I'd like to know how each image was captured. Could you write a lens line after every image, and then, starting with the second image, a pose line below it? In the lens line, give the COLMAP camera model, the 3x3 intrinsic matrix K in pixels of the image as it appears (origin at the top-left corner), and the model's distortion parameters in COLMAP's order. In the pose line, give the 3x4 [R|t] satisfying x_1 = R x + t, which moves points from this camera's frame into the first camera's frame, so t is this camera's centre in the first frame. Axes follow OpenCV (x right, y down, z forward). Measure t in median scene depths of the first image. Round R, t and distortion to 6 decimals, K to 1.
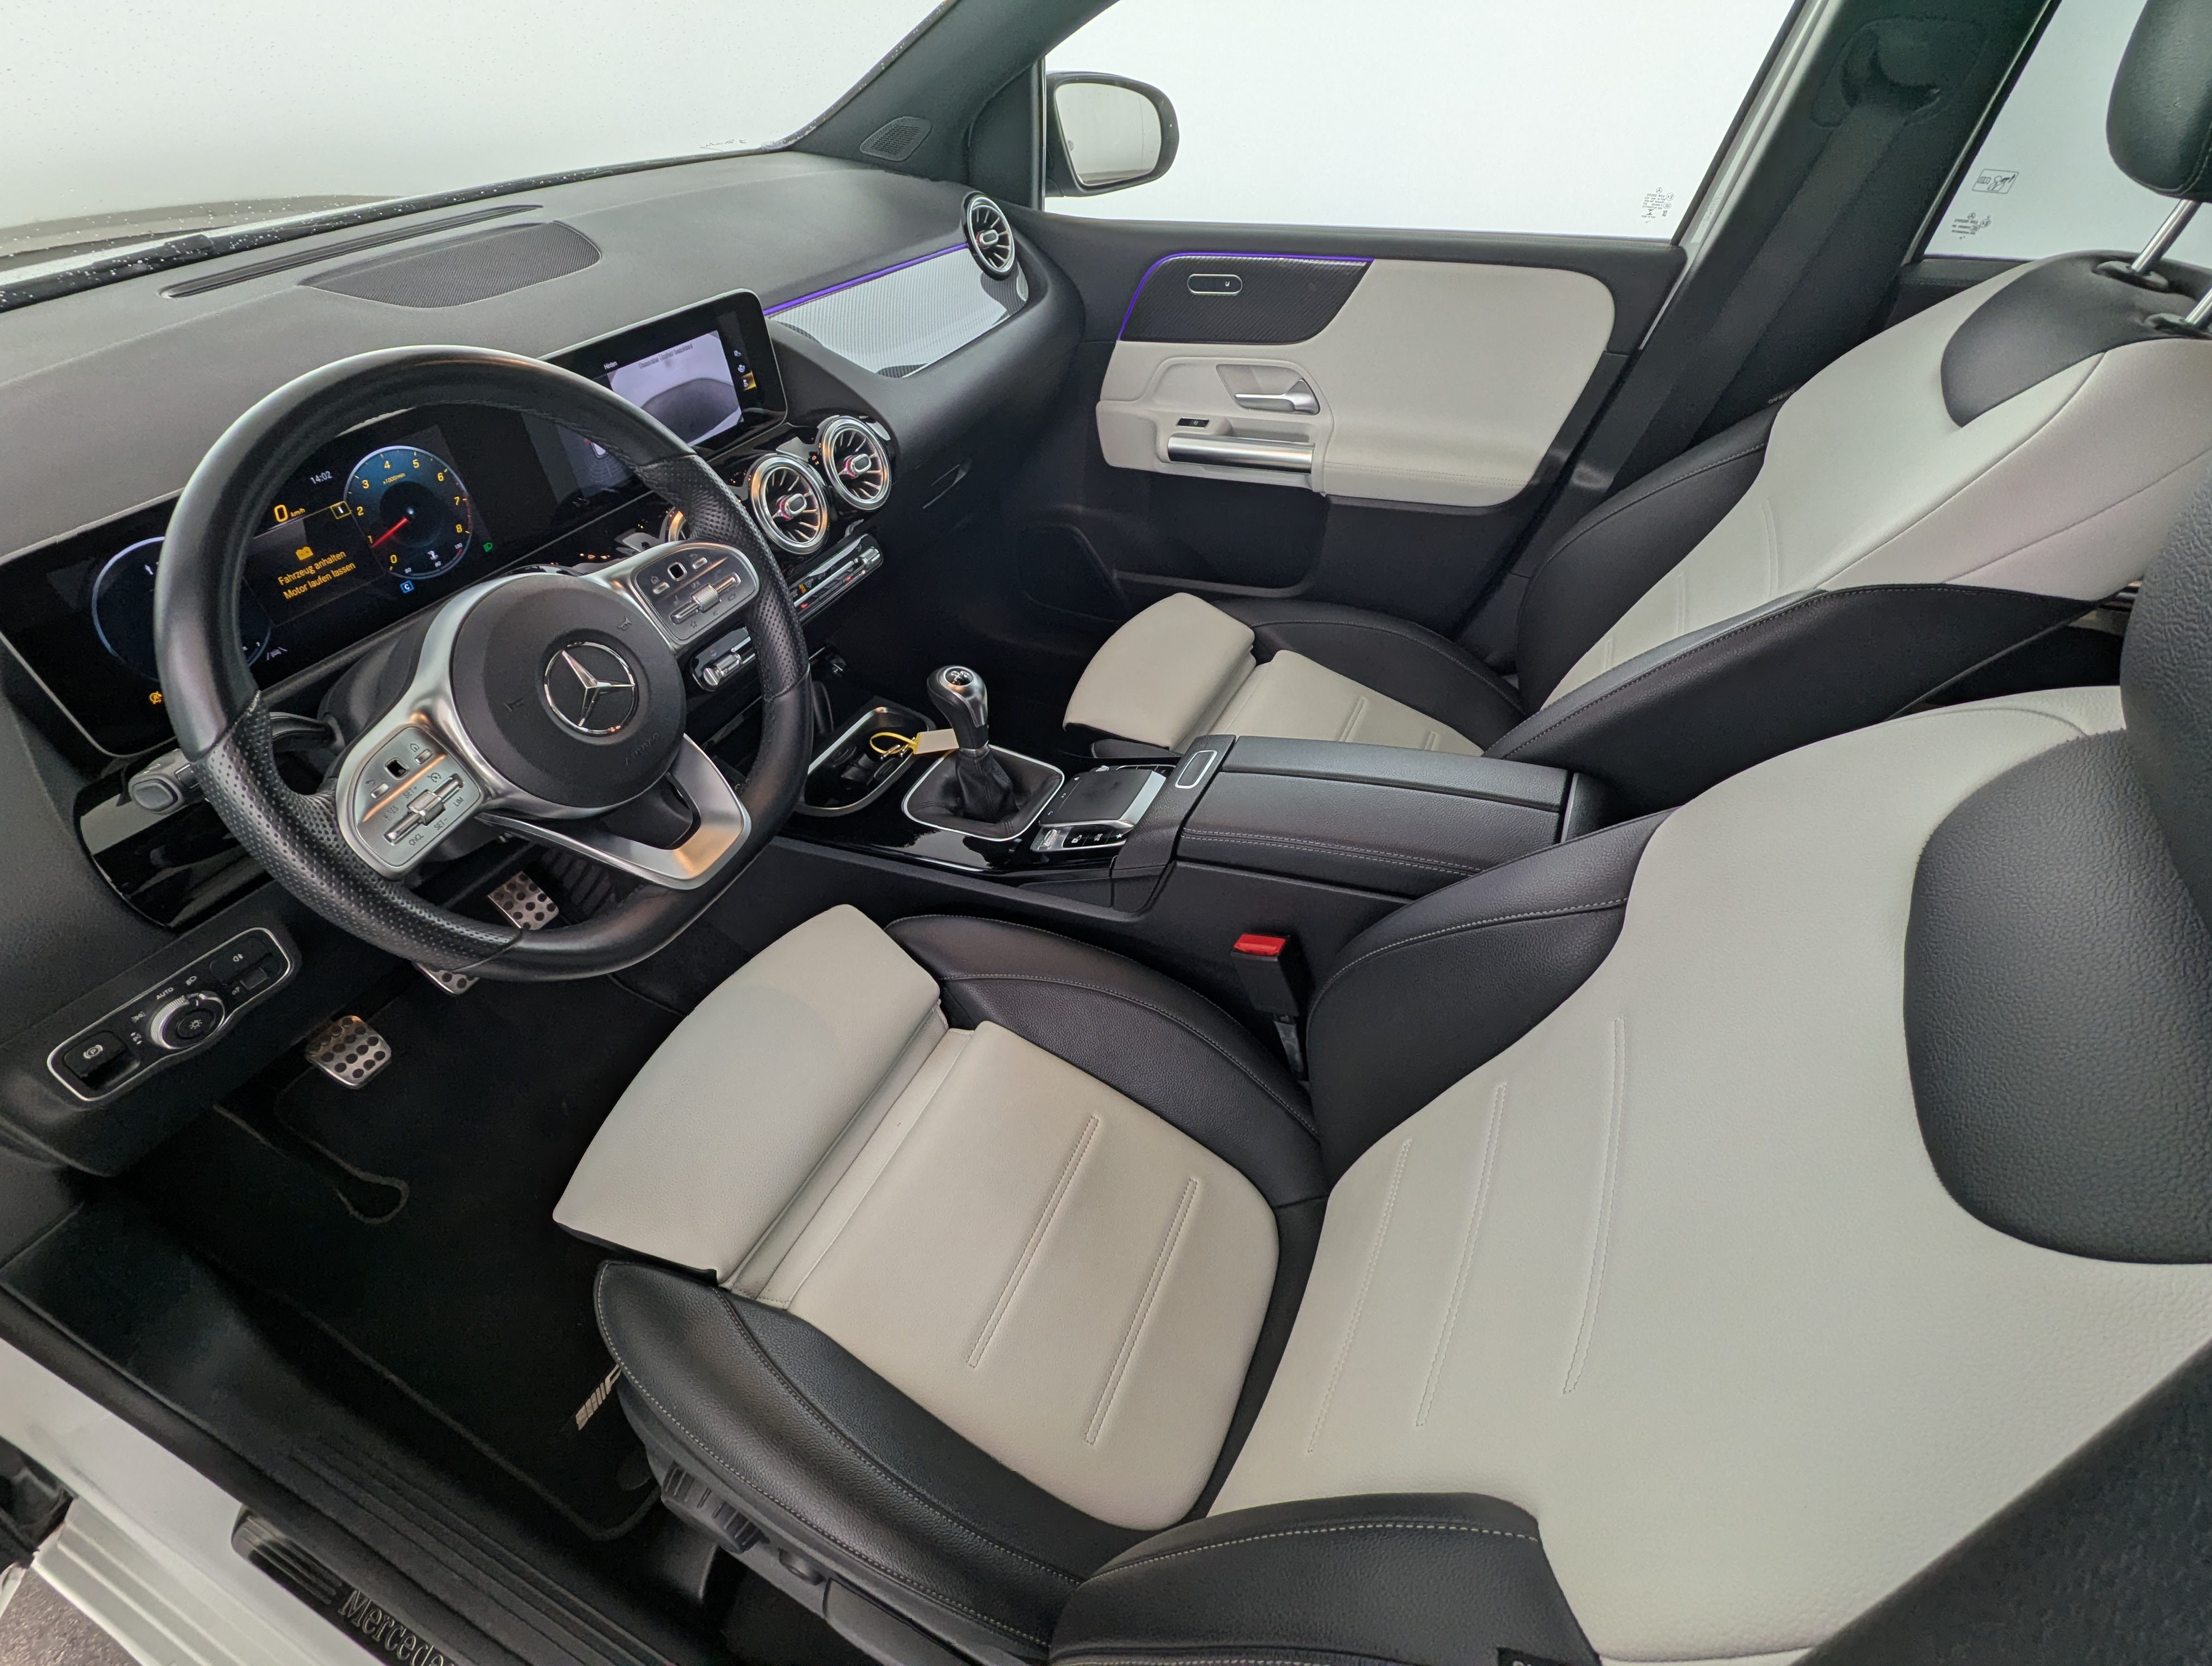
lens RADIAL K [[1030.1, 0, 1091.5], [0, 1030.1, 837.1], [0, 0, 1]] dist [0.024401, 0.000970]
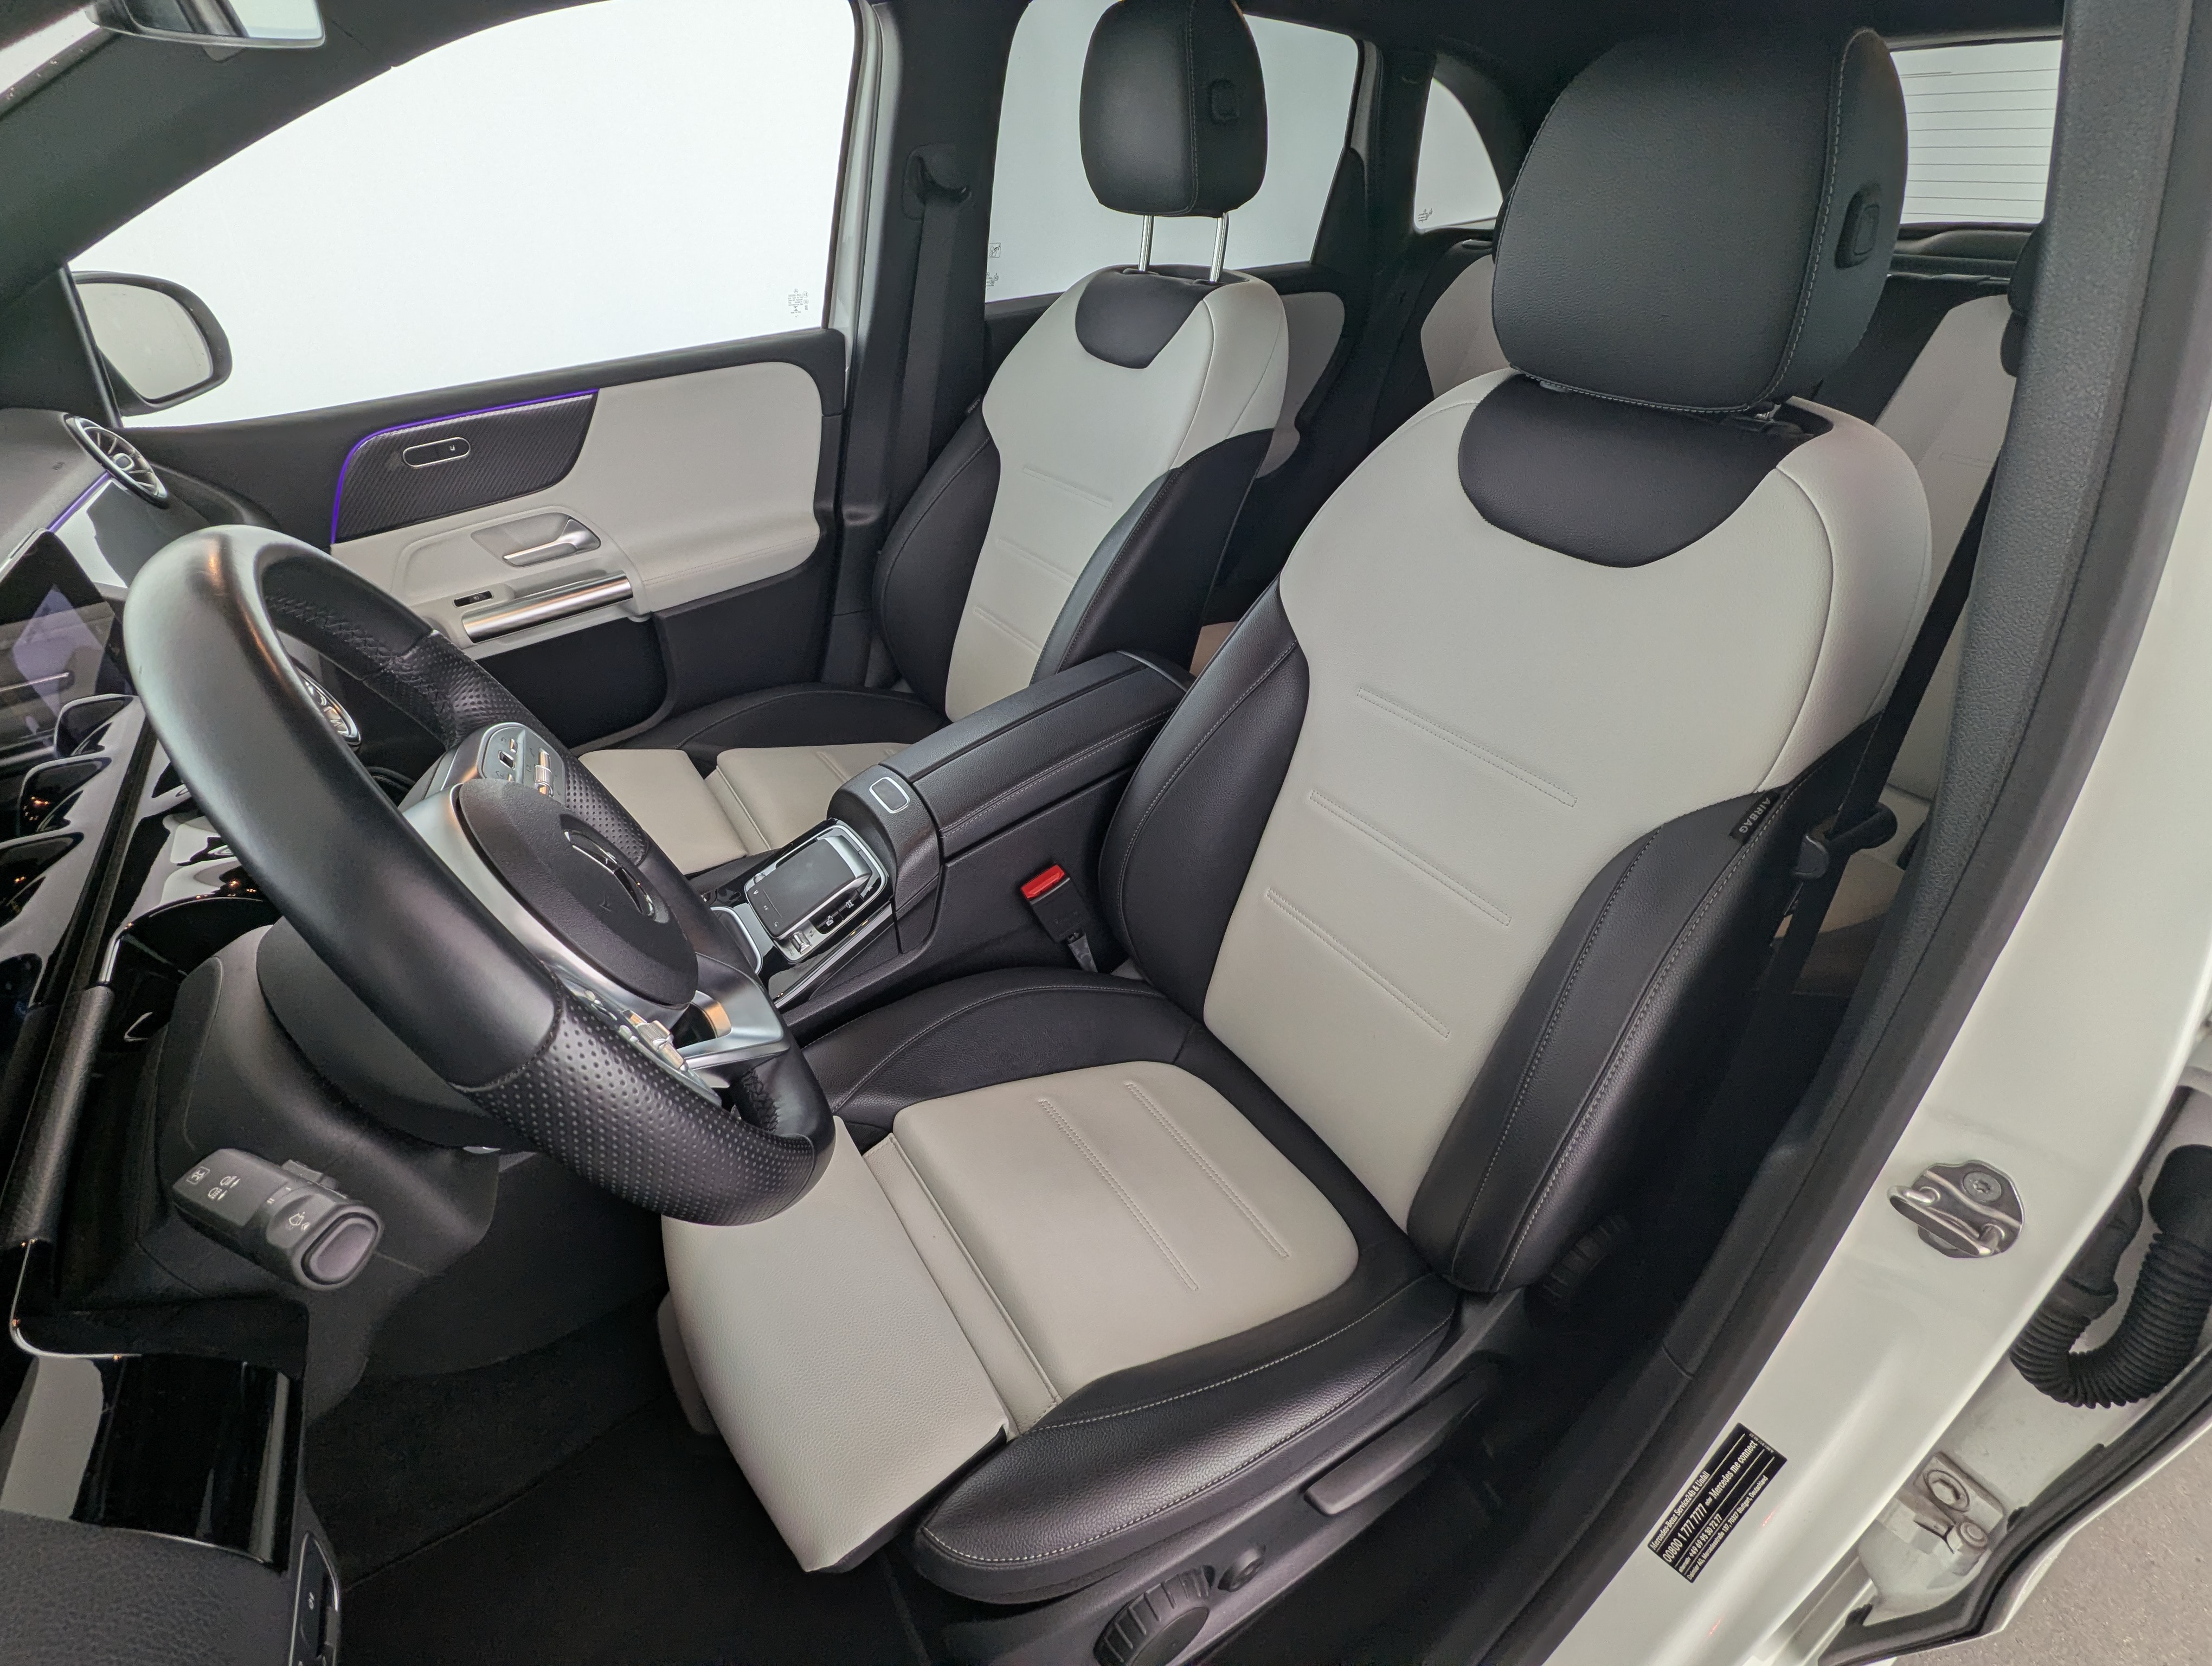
lens RADIAL K [[1030.1, 0, 1091.5], [0, 1030.1, 837.1], [0, 0, 1]] dist [0.024401, 0.000970]
pose [[0.557213, -0.485865, 0.673385, -0.382123], [0.574618, 0.811037, 0.109699, -0.021169], [-0.599439, 0.325813, 0.731108, 0.085481]]
